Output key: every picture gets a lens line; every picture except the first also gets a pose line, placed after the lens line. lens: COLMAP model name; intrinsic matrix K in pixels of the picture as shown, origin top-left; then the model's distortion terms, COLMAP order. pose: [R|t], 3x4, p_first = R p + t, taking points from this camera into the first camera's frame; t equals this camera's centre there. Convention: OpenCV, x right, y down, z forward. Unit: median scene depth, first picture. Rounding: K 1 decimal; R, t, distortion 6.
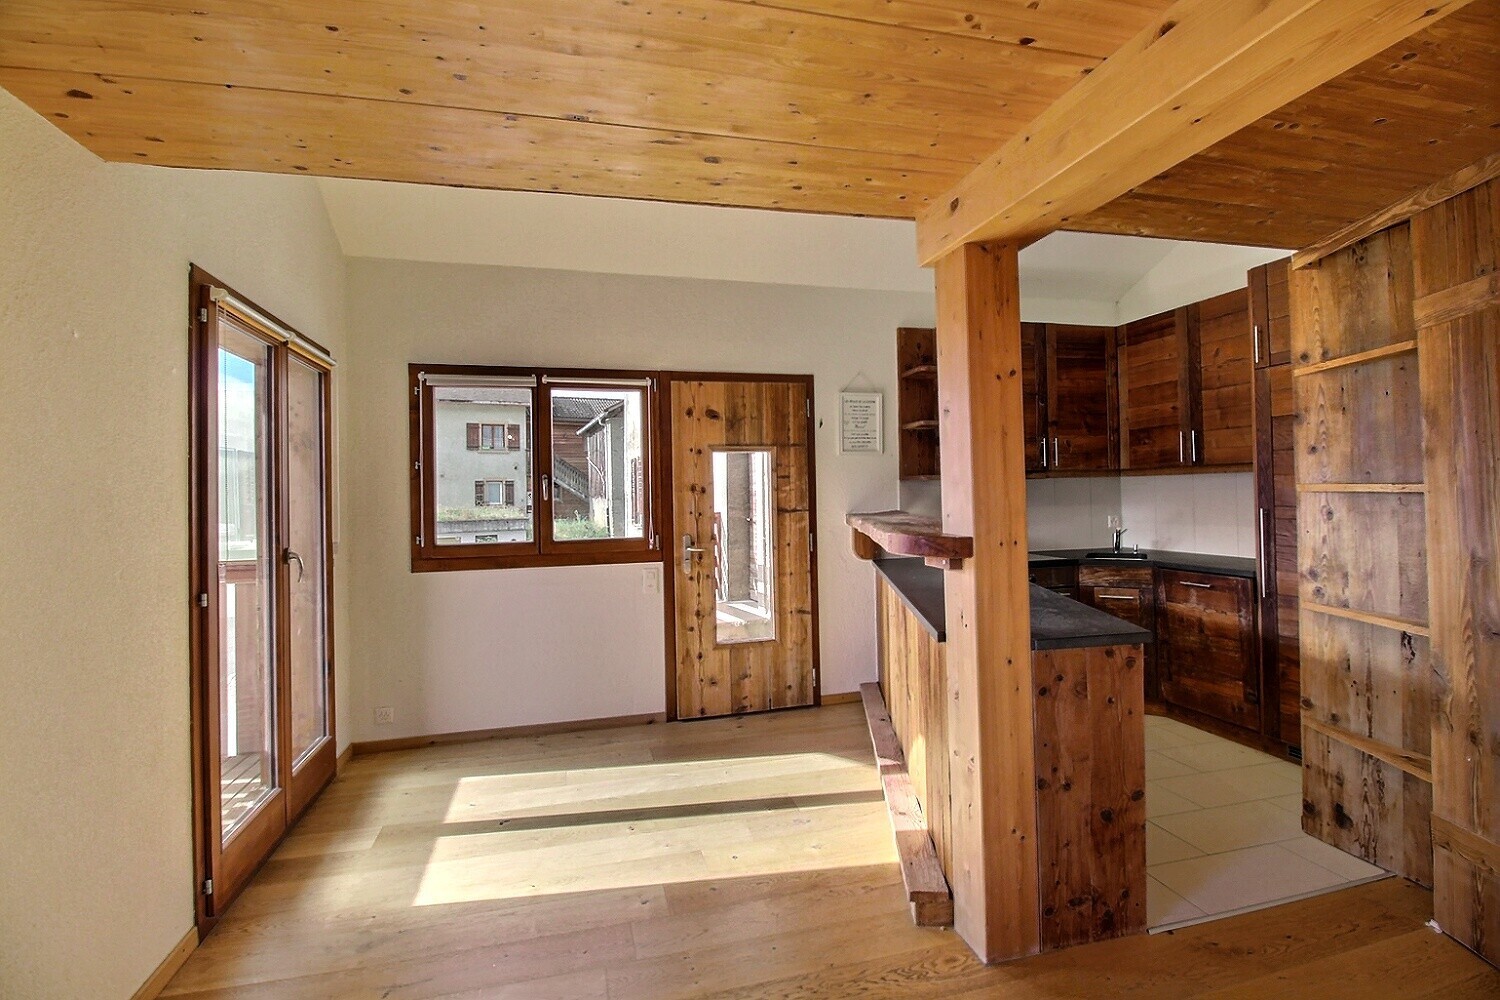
lens RADIAL K [[702.1, 0, 752.7], [0, 702.1, 487.8], [0, 0, 1]] dist [-0.013969, -0.001967]
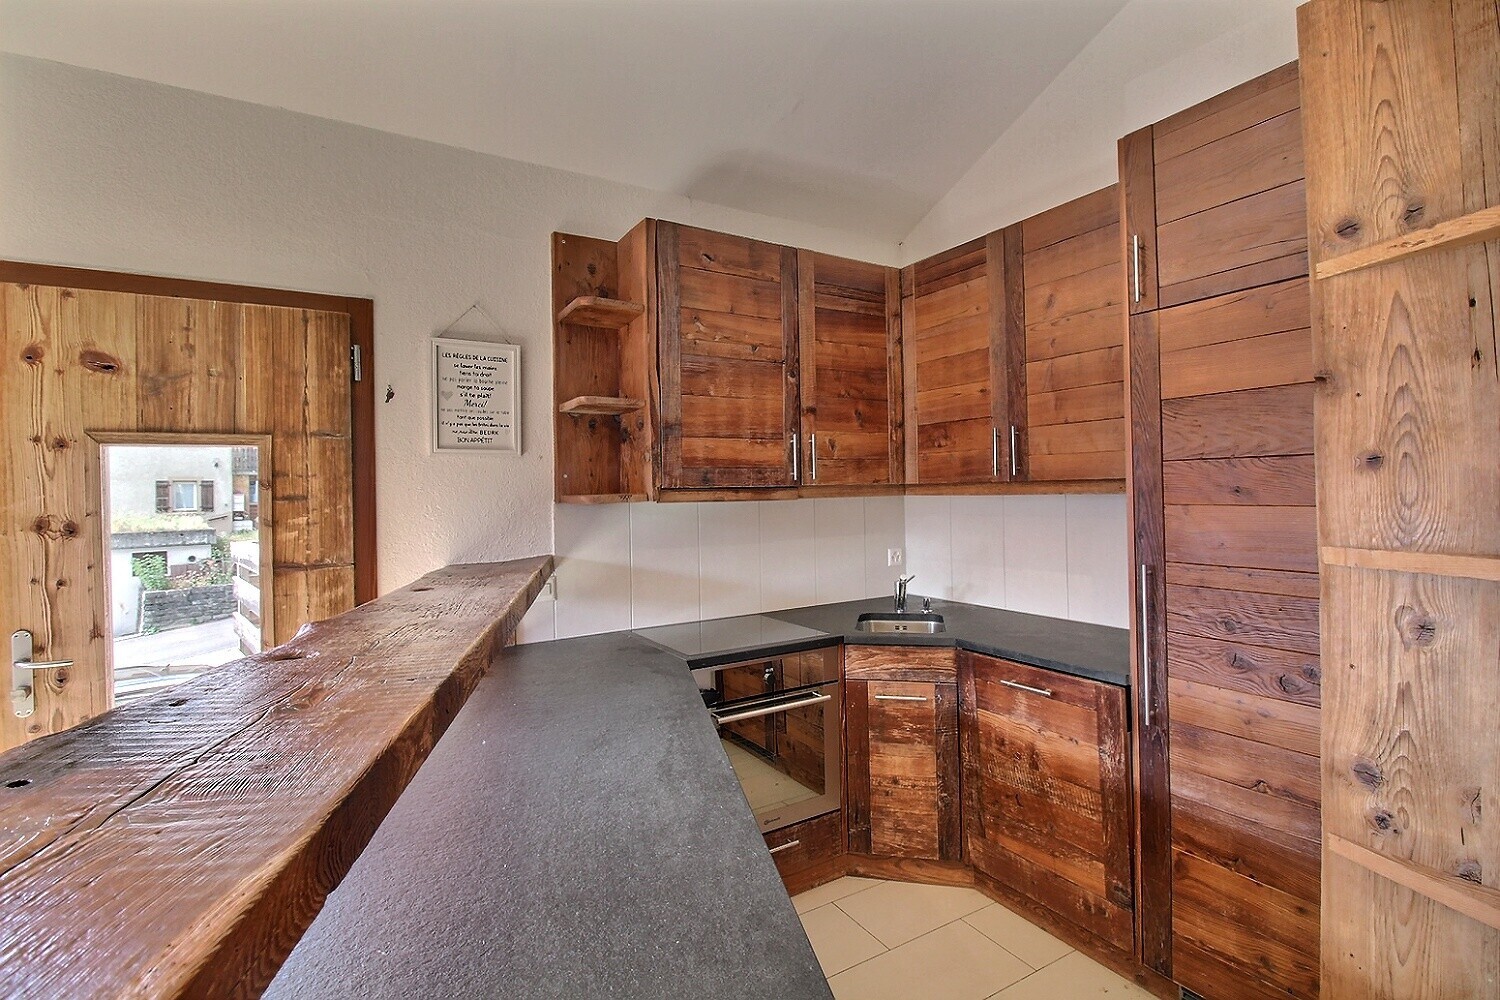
lens RADIAL K [[702.1, 0, 752.1], [0, 702.1, 489.9], [0, 0, 1]] dist [-0.013969, -0.001967]
pose [[0.960115, 0.003683, 0.279580, 0.224634], [-0.003944, 0.999992, 0.000370, -0.023329], [-0.279576, -0.001458, 0.960122, 0.450781]]
